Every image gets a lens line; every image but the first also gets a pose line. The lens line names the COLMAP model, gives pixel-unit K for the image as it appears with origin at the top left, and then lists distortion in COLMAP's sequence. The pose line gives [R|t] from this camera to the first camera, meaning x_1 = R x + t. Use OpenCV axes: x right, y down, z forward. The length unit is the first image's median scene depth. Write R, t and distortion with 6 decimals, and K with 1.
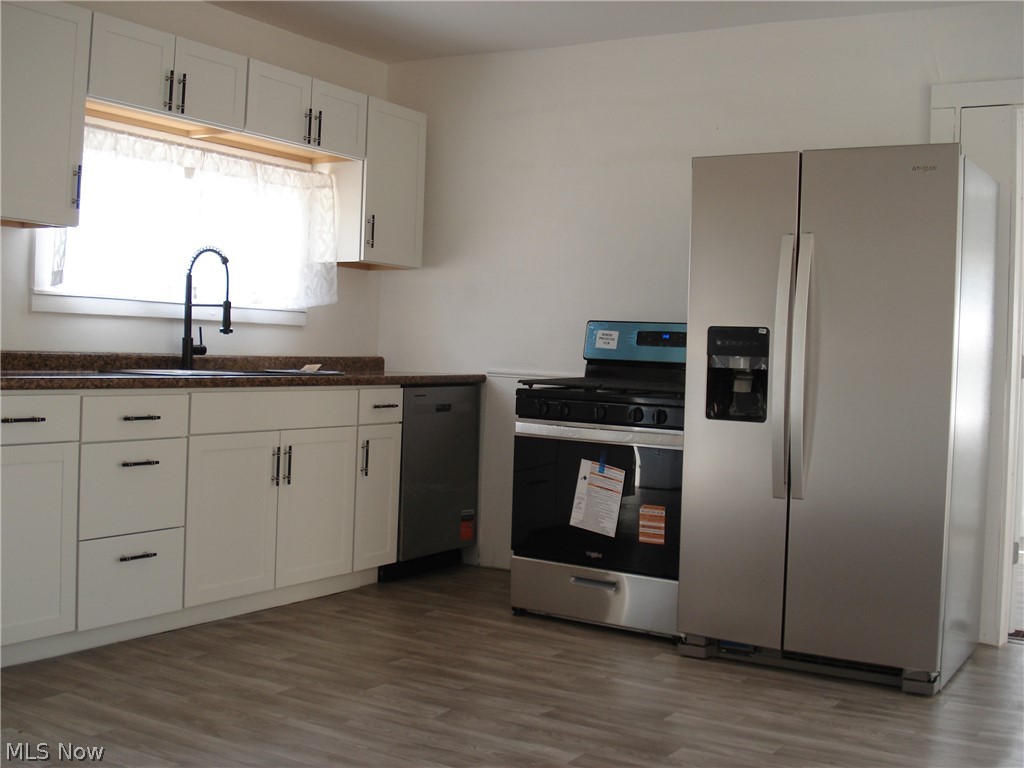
lens RADIAL K [[1165.4, 0, 512.0], [0, 1165.4, 384.0], [0, 0, 1]] dist [-0.057542, -0.176759]
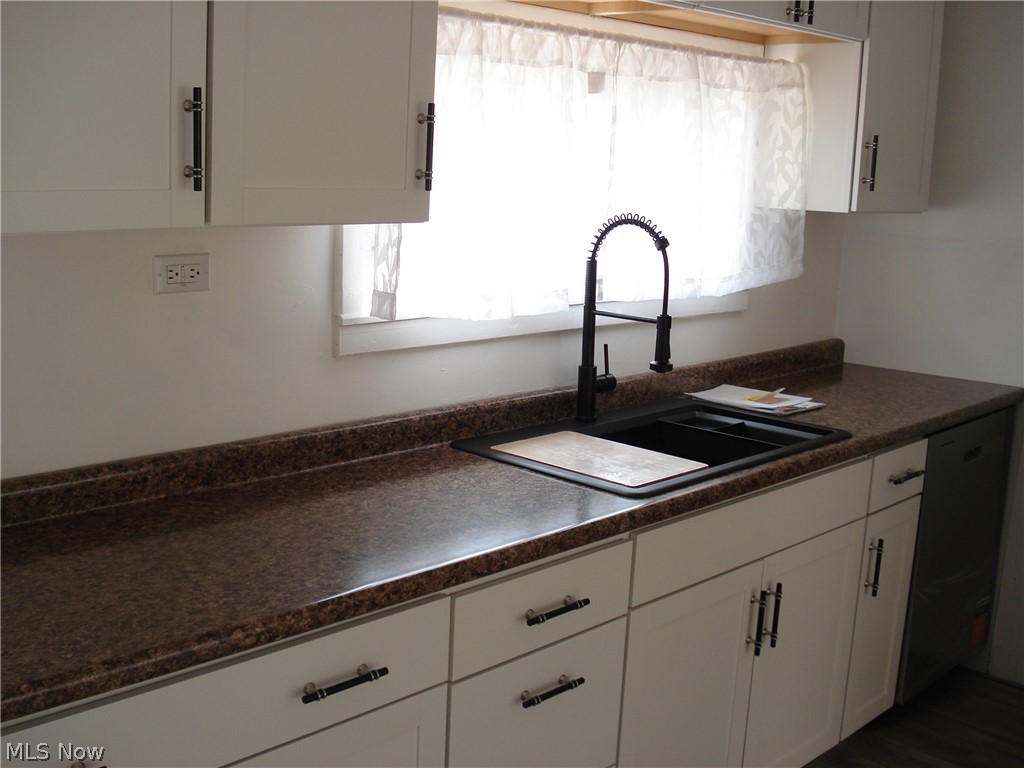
lens RADIAL K [[1165.4, 0, 512.0], [0, 1165.4, 384.0], [0, 0, 1]] dist [-0.057542, -0.176759]
pose [[0.976502, 0.040457, -0.211677, -0.191415], [-0.006526, 0.987322, 0.158597, -0.125190], [0.215410, -0.153489, 0.964386, 0.416275]]
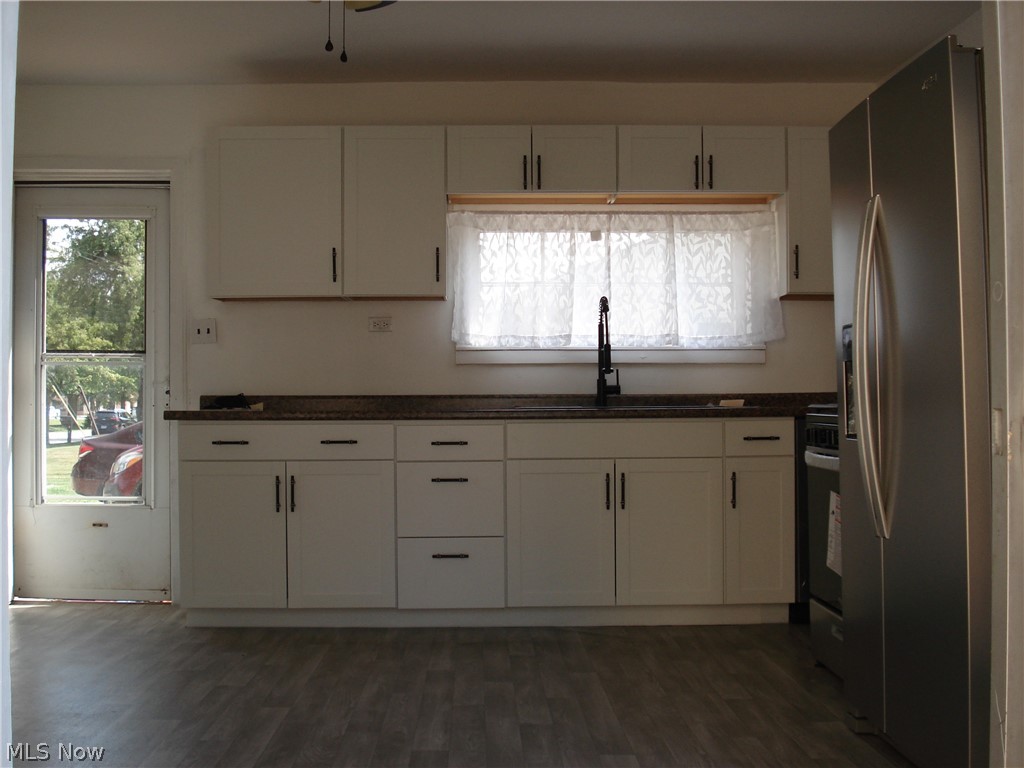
lens RADIAL K [[1165.4, 0, 512.0], [0, 1165.4, 384.0], [0, 0, 1]] dist [-0.057542, -0.176759]
pose [[0.547740, -0.054177, -0.834893, 0.624022], [0.001217, 0.997952, -0.063959, 0.037481], [0.836648, 0.034017, 0.546684, 0.302398]]
